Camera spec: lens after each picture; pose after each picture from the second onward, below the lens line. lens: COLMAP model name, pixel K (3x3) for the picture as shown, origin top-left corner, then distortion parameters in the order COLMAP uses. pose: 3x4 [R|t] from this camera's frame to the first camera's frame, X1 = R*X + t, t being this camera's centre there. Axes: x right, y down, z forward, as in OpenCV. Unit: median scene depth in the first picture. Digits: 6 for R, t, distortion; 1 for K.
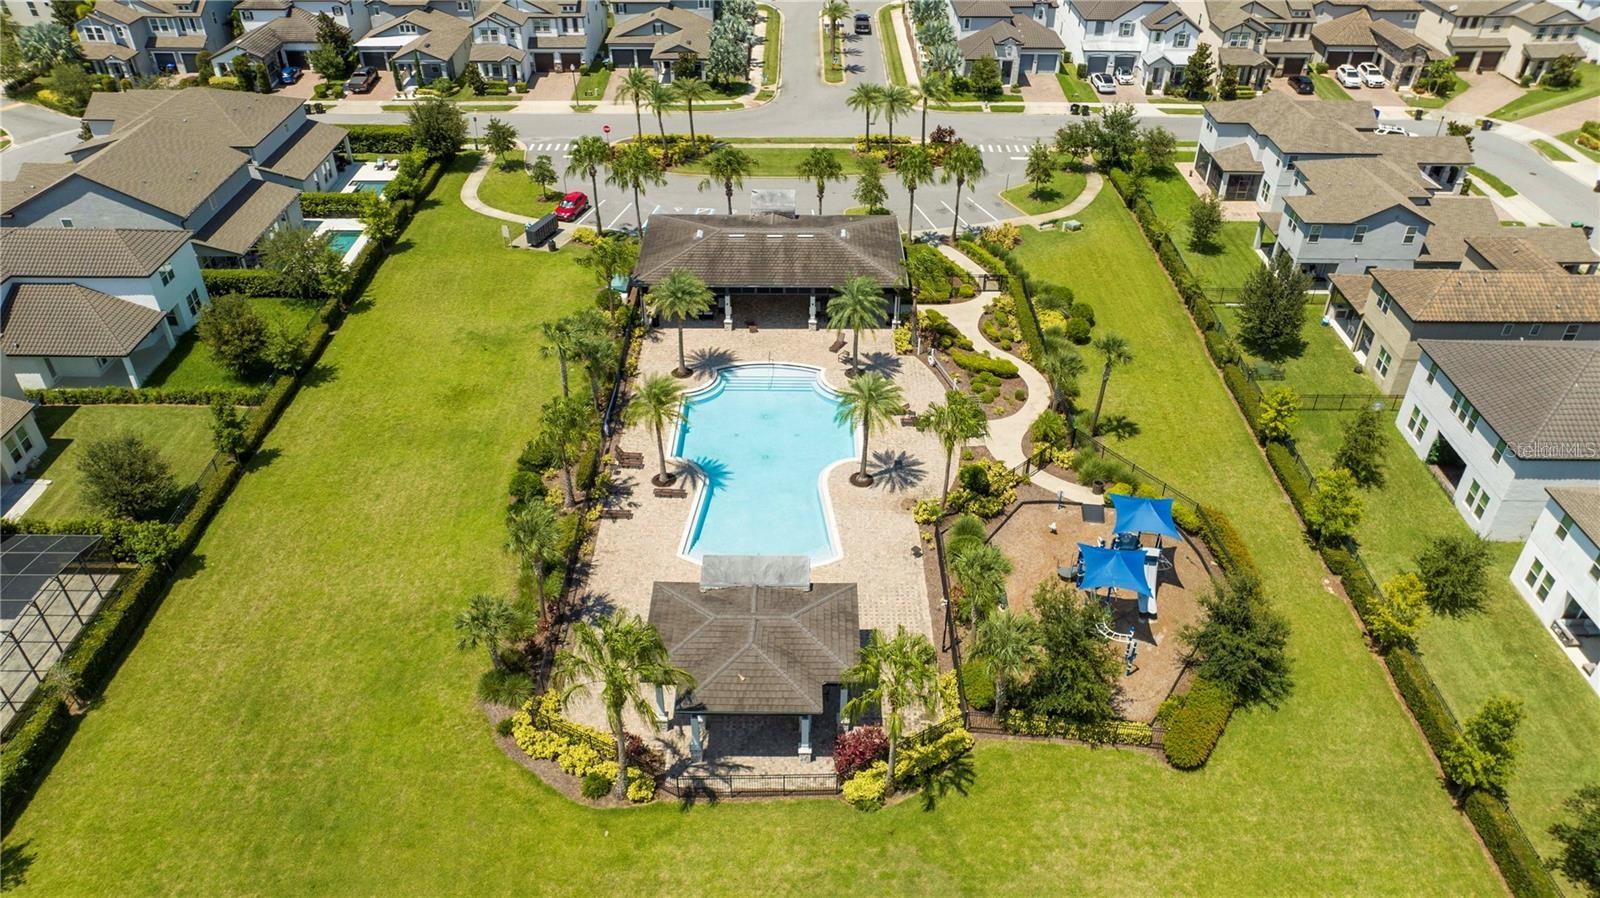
lens RADIAL K [[1129.2, 0, 801.2], [0, 1129.2, 447.9], [0, 0, 1]] dist [-0.032494, 0.028869]
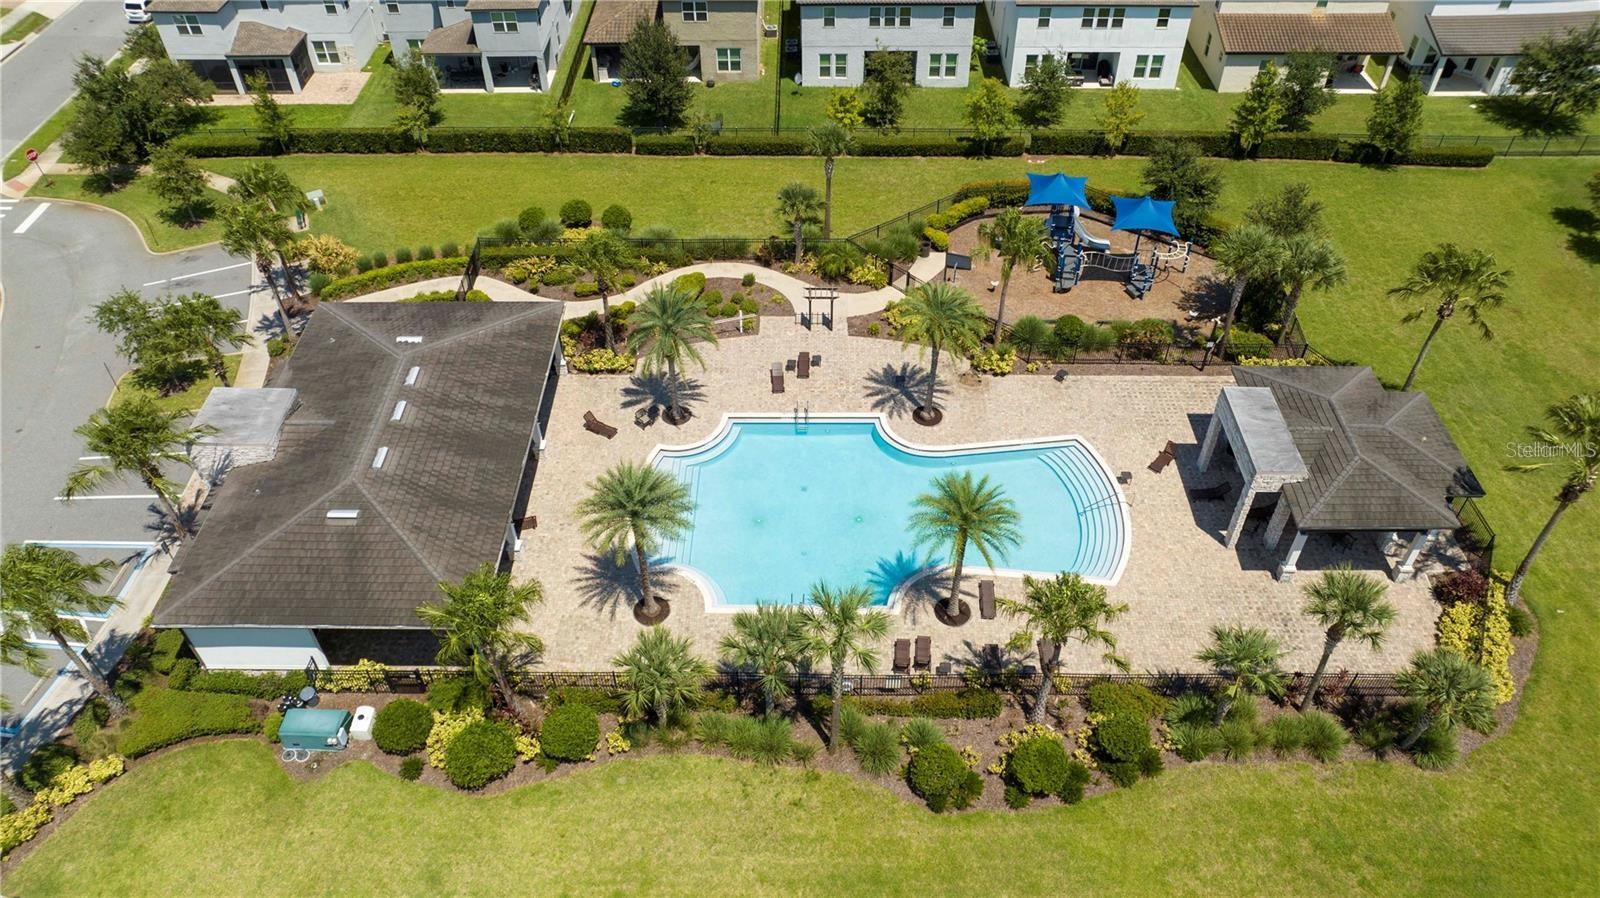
lens RADIAL K [[1129.2, 0, 801.2], [0, 1129.2, 450.8], [0, 0, 1]] dist [-0.032494, 0.028869]
pose [[0.010122, -0.695295, 0.718653, -0.542772], [0.589735, 0.584547, 0.557241, -0.459275], [-0.807534, 0.418174, 0.415956, 0.753742]]
